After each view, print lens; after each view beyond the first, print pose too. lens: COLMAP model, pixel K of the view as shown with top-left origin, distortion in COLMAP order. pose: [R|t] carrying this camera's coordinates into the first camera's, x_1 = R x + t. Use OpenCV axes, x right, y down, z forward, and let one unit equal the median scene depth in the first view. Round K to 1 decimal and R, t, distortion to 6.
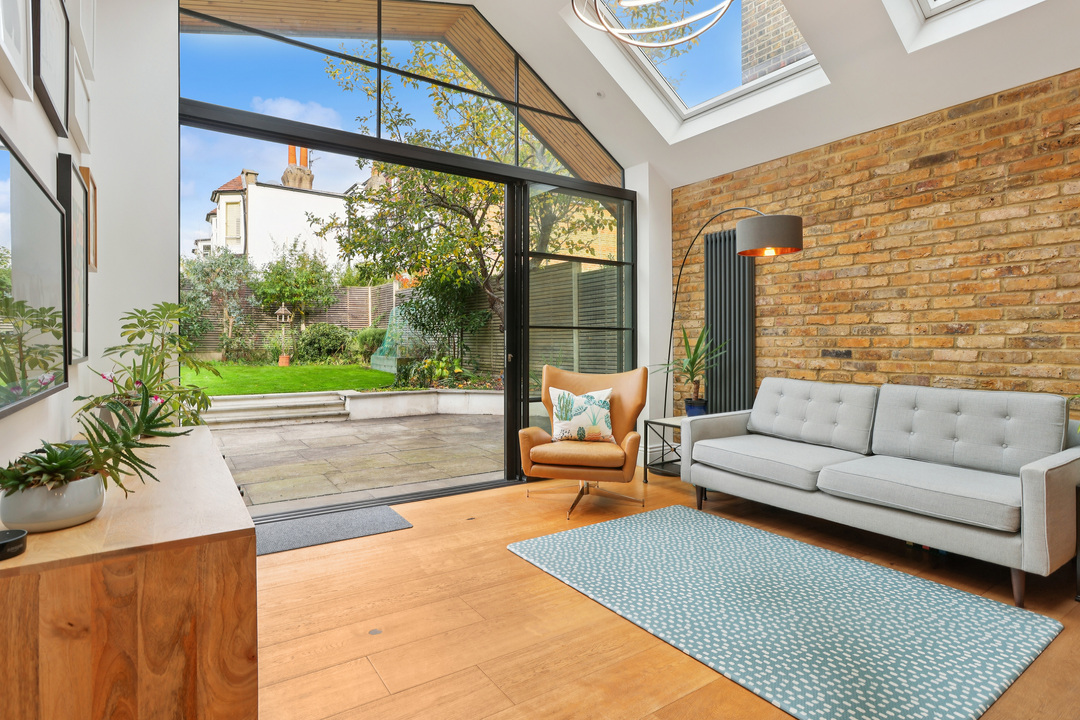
lens RADIAL K [[554.0, 0, 534.7], [0, 554.0, 348.9], [0, 0, 1]] dist [-0.015673, 0.003723]
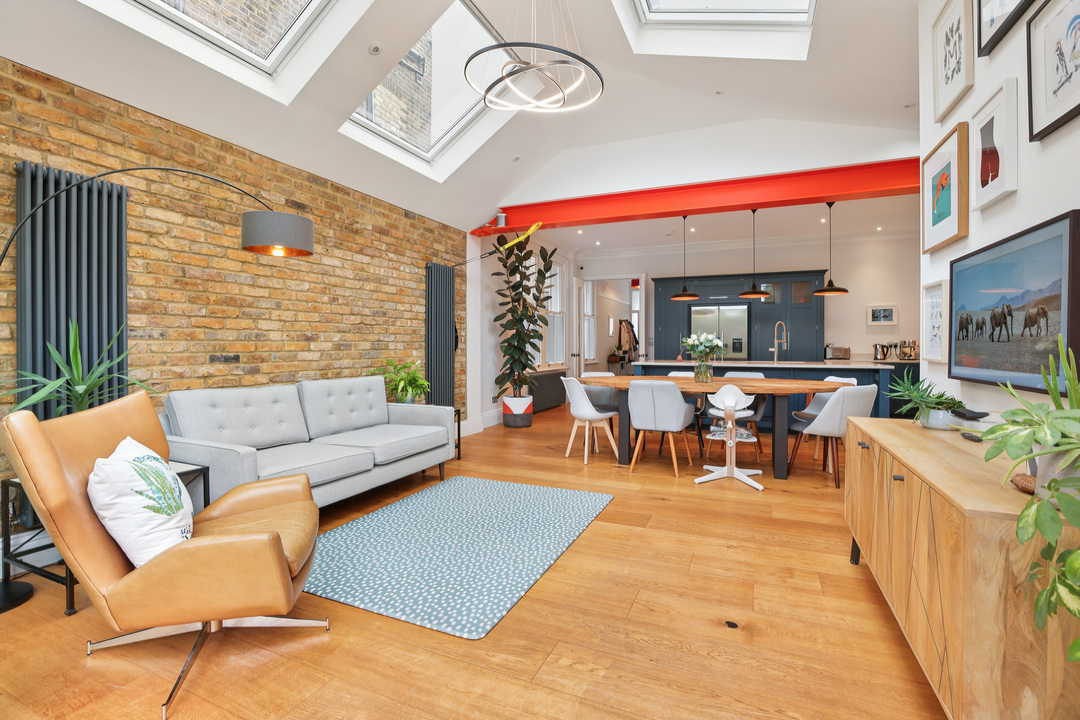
lens RADIAL K [[489.2, 0, 537.5], [0, 489.2, 354.6], [0, 0, 1]] dist [-0.015586, 0.000059]
pose [[-0.524782, -0.017476, 0.851057, -0.495732], [0.009571, 0.999605, 0.026428, -0.016652], [-0.851183, 0.022015, -0.524408, 1.015587]]
